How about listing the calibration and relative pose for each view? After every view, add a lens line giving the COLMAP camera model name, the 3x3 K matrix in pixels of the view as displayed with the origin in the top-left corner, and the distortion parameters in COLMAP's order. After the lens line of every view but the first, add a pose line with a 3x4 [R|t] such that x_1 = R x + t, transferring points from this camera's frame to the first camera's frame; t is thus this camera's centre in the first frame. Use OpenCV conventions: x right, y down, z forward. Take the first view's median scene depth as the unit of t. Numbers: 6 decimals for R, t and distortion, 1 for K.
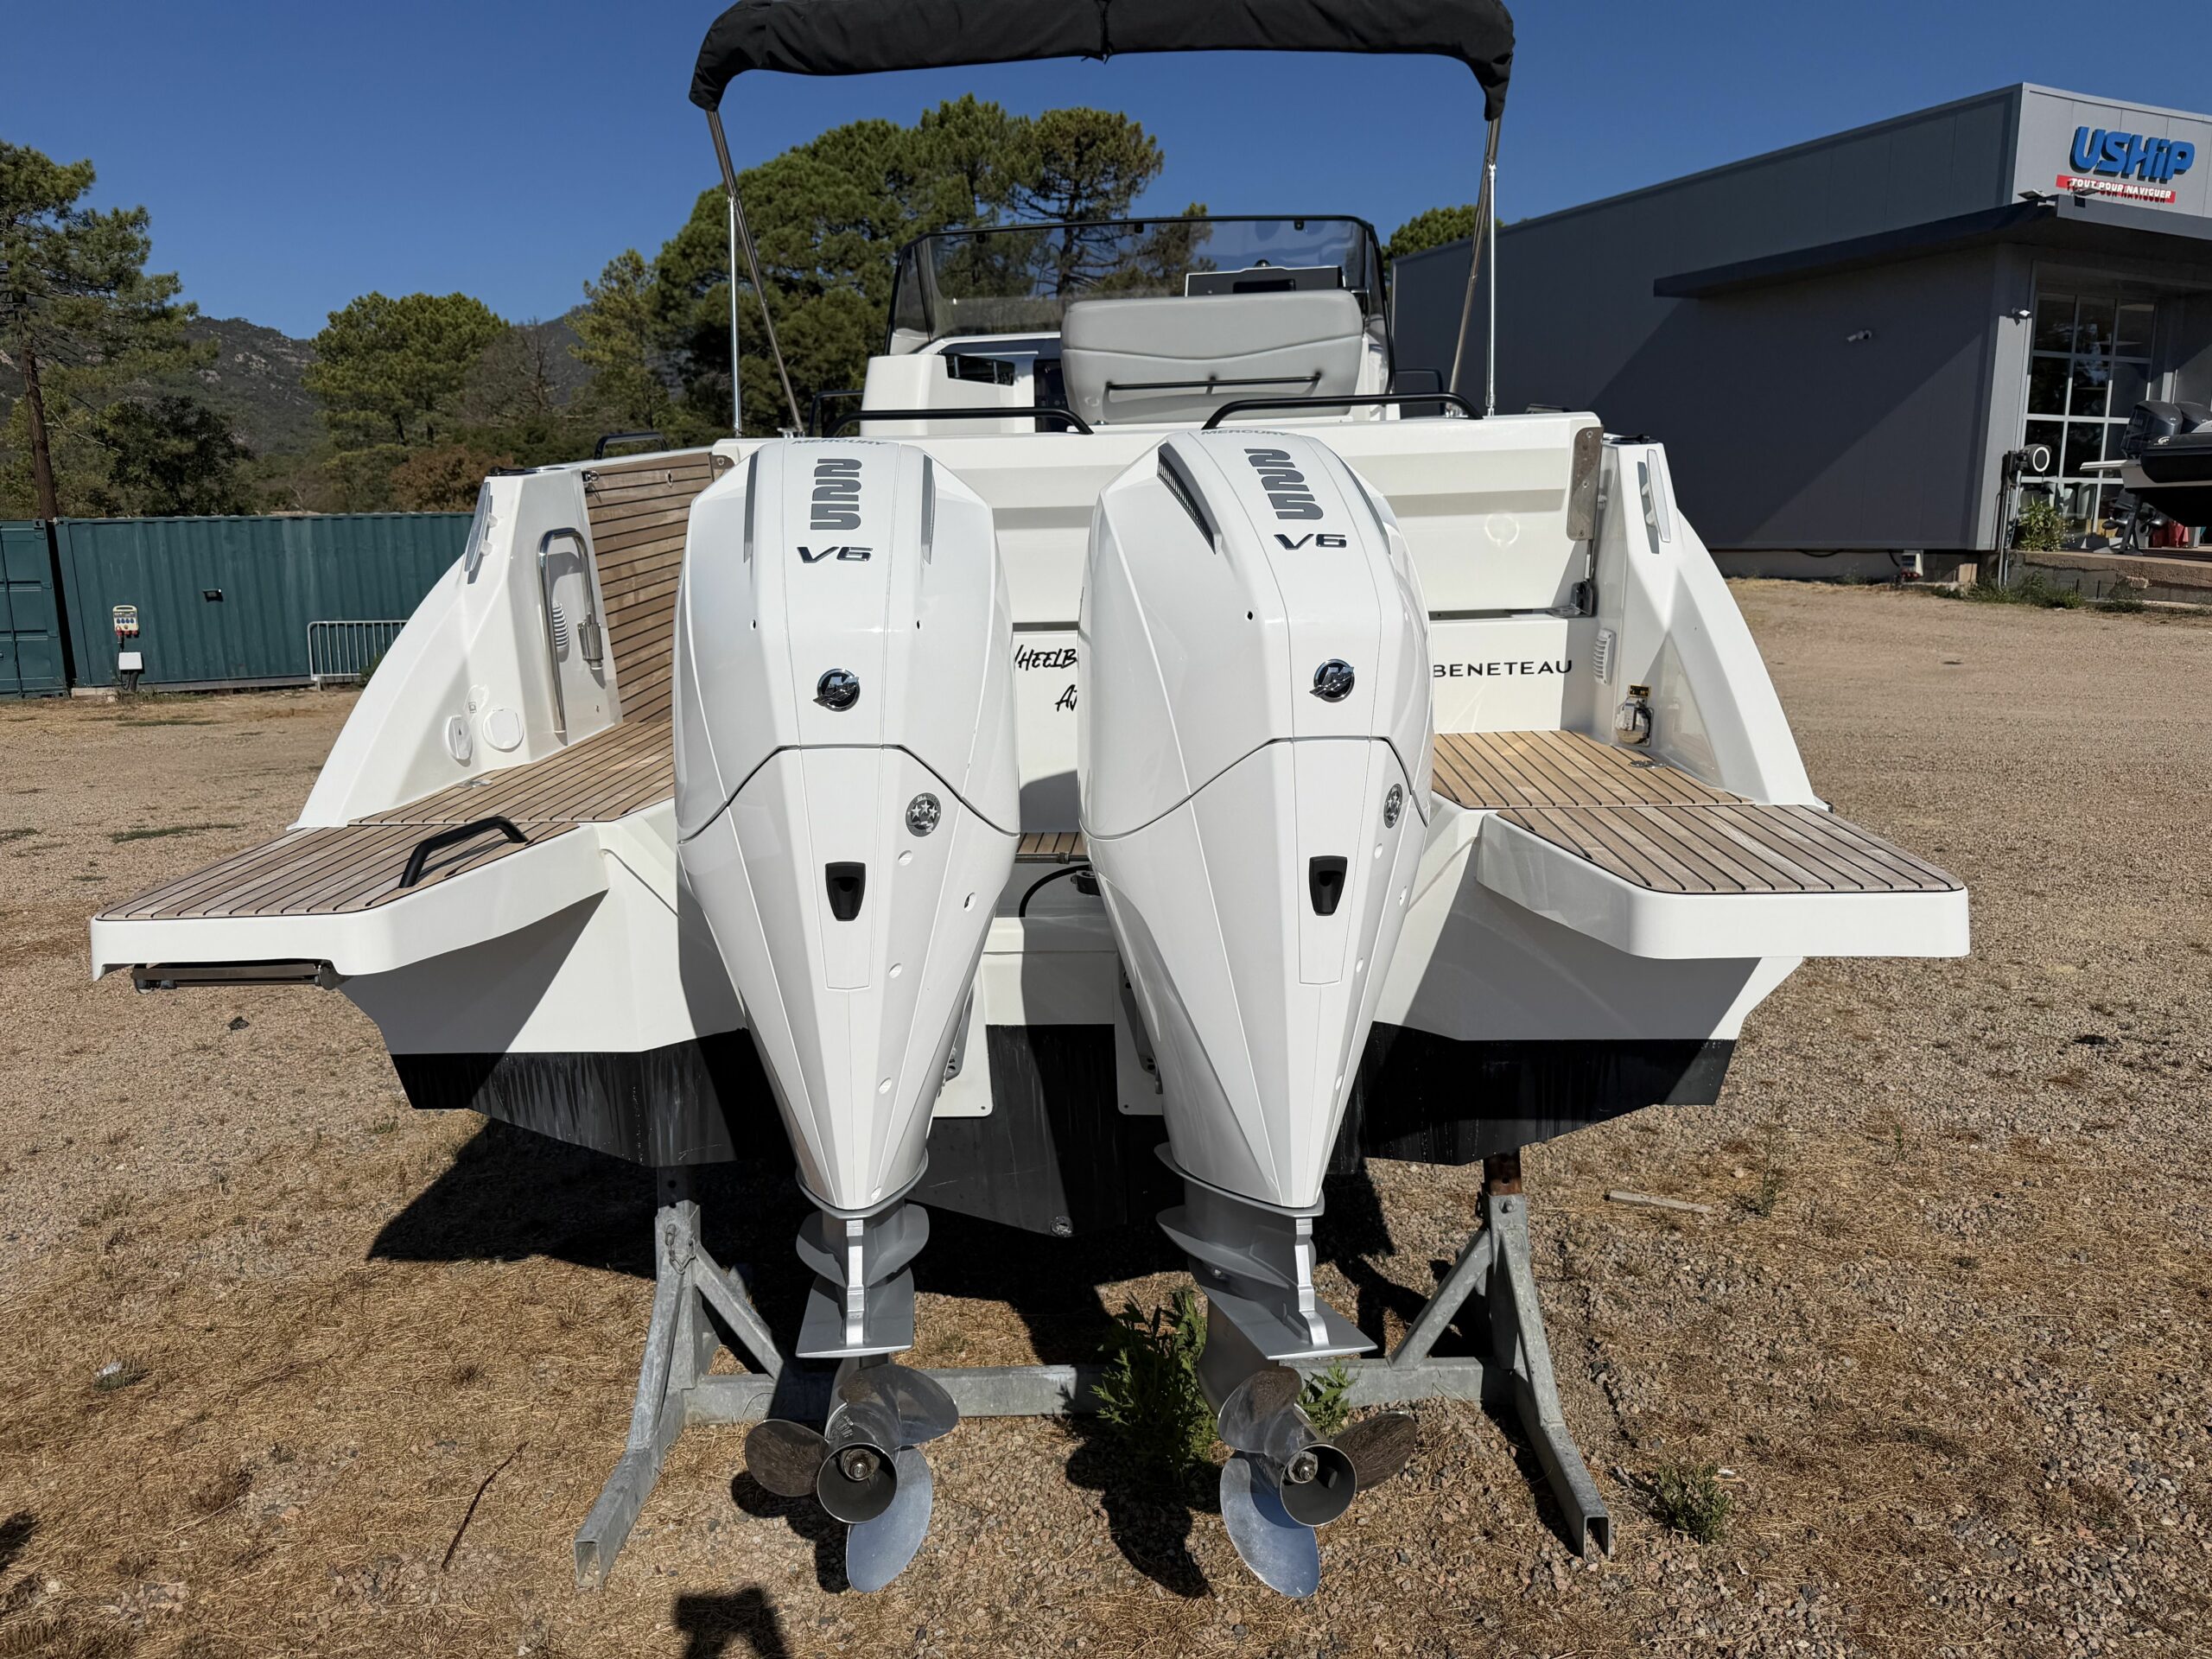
lens RADIAL K [[1566.7, 0, 1104.0], [0, 1566.7, 841.6], [0, 0, 1]] dist [-0.002954, 0.000797]
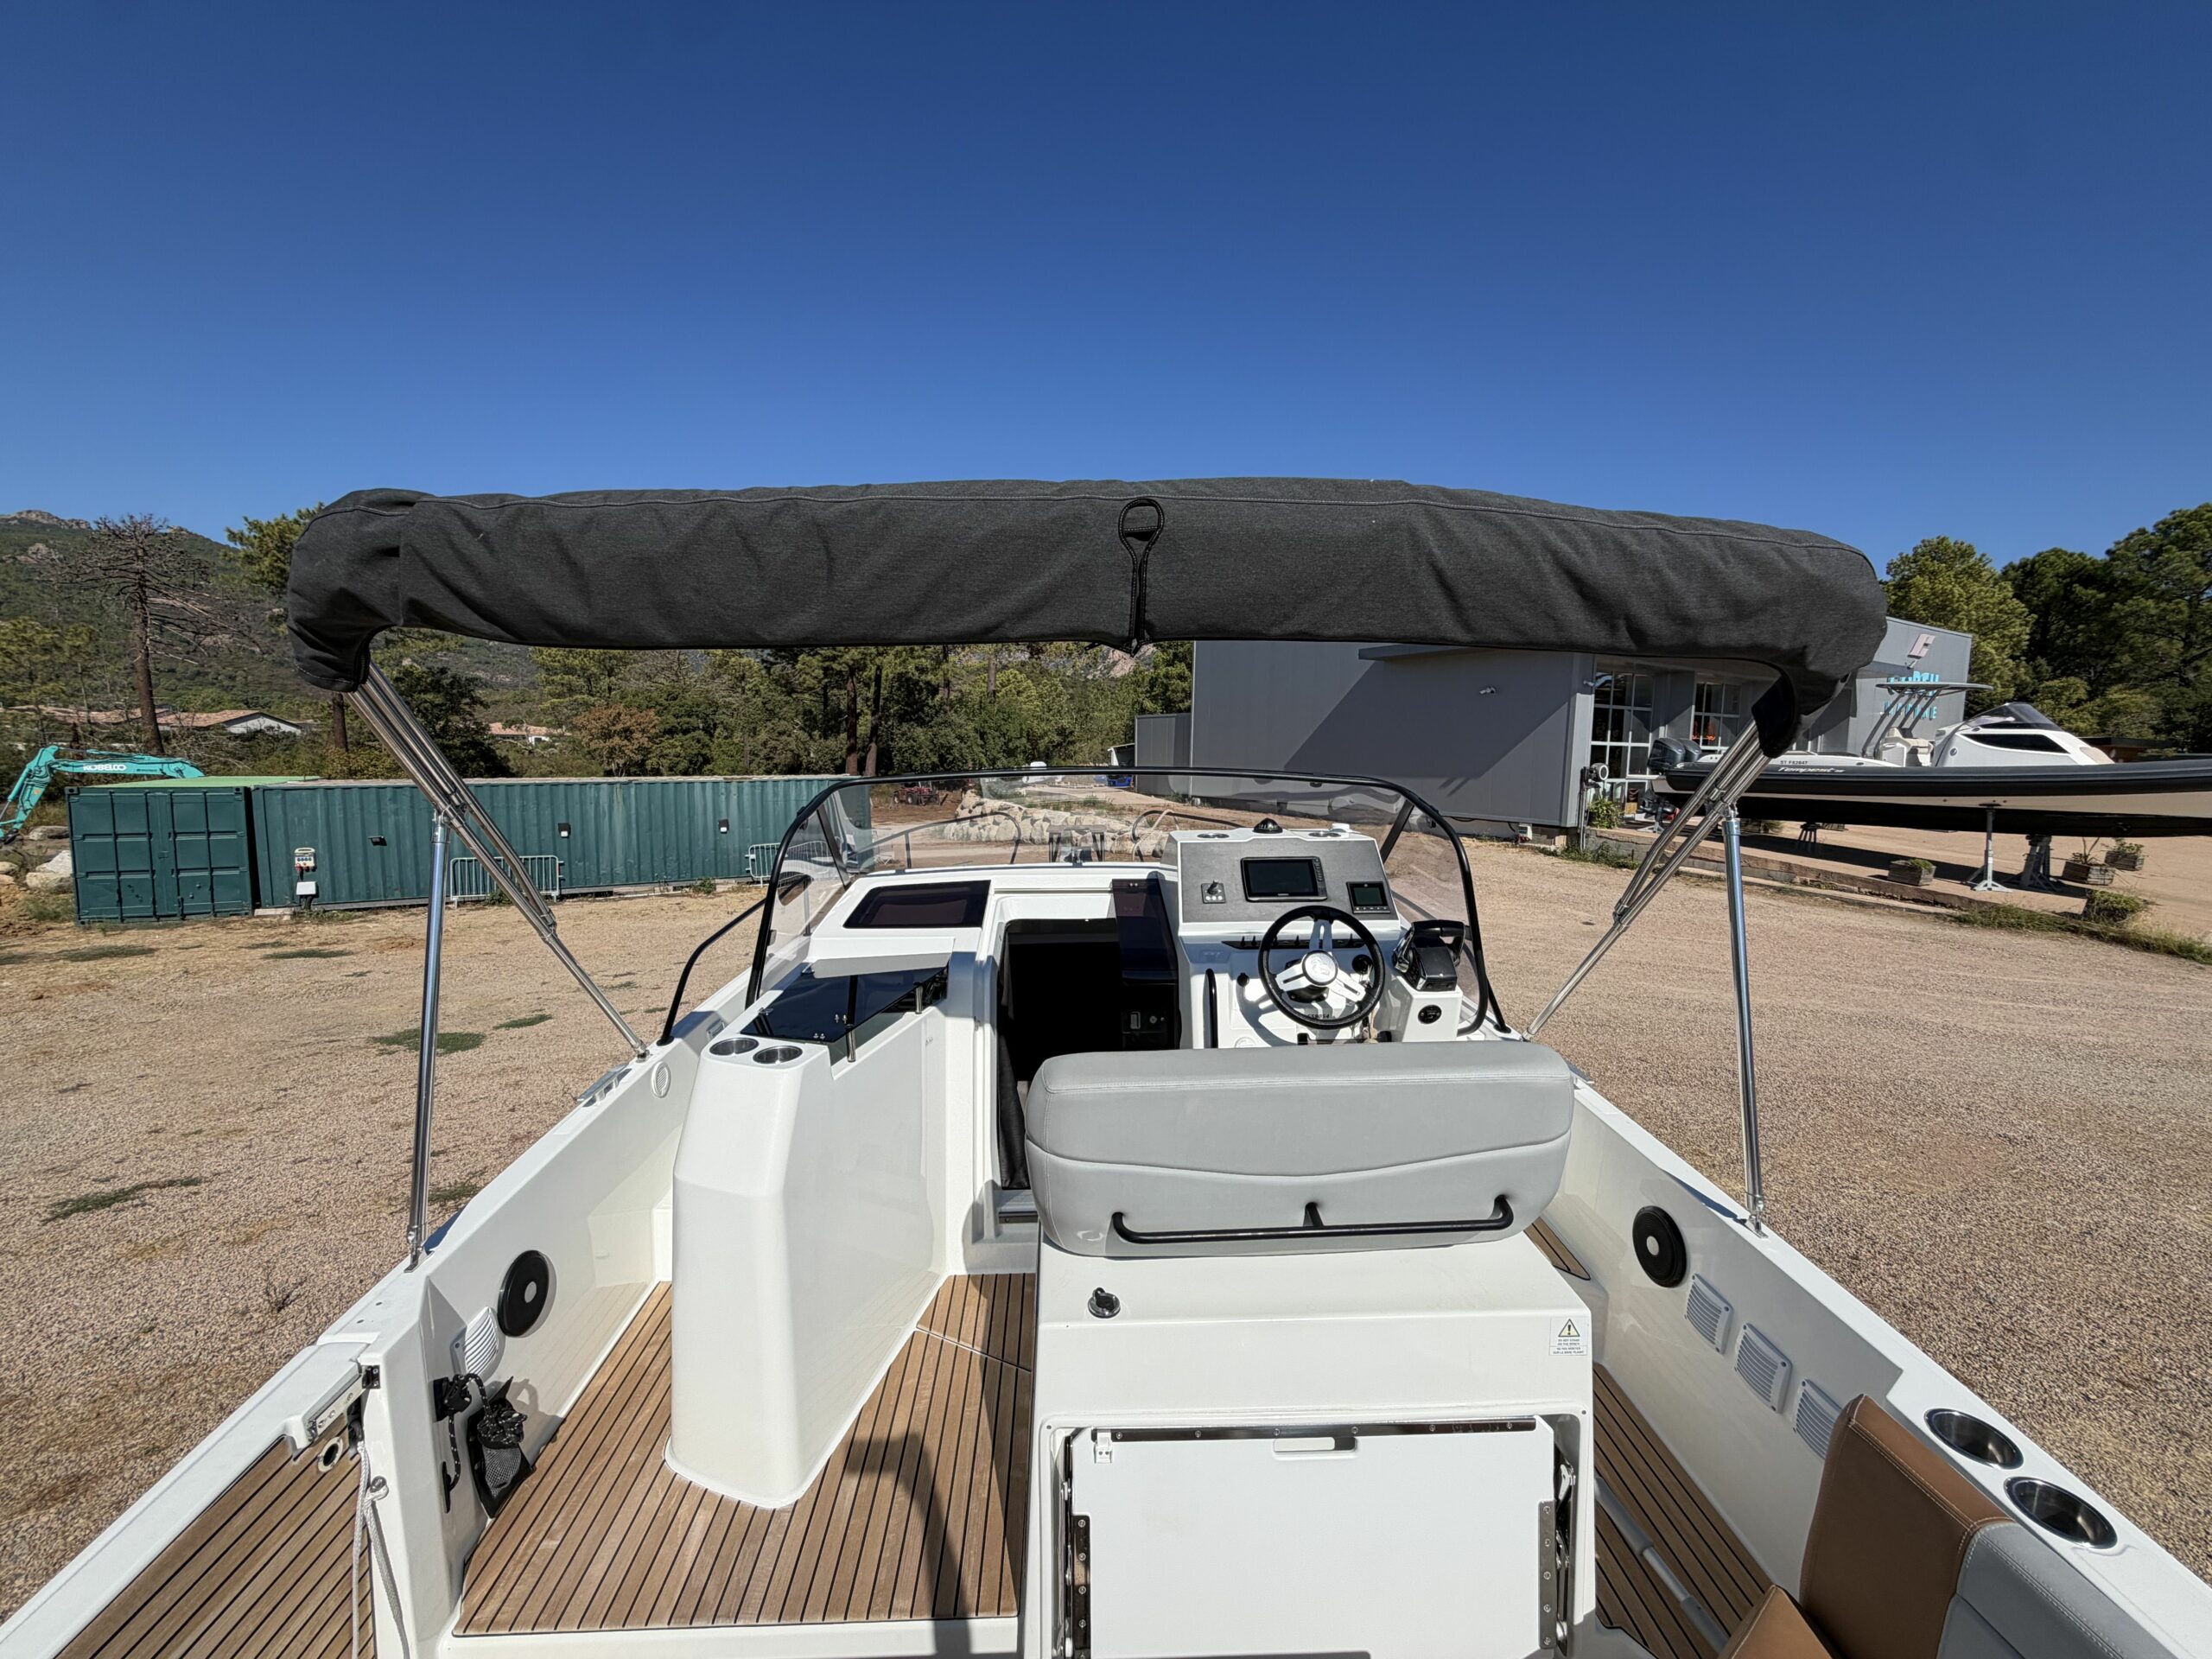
lens RADIAL K [[892.3, 0, 1098.7], [0, 892.3, 840.2], [0, 0, 1]] dist [0.000860, -0.000167]
pose [[0.995306, 0.018547, 0.094982, -0.007529], [-0.009344, 0.995295, -0.096444, -0.086626], [-0.096324, 0.095104, 0.990796, 0.152970]]
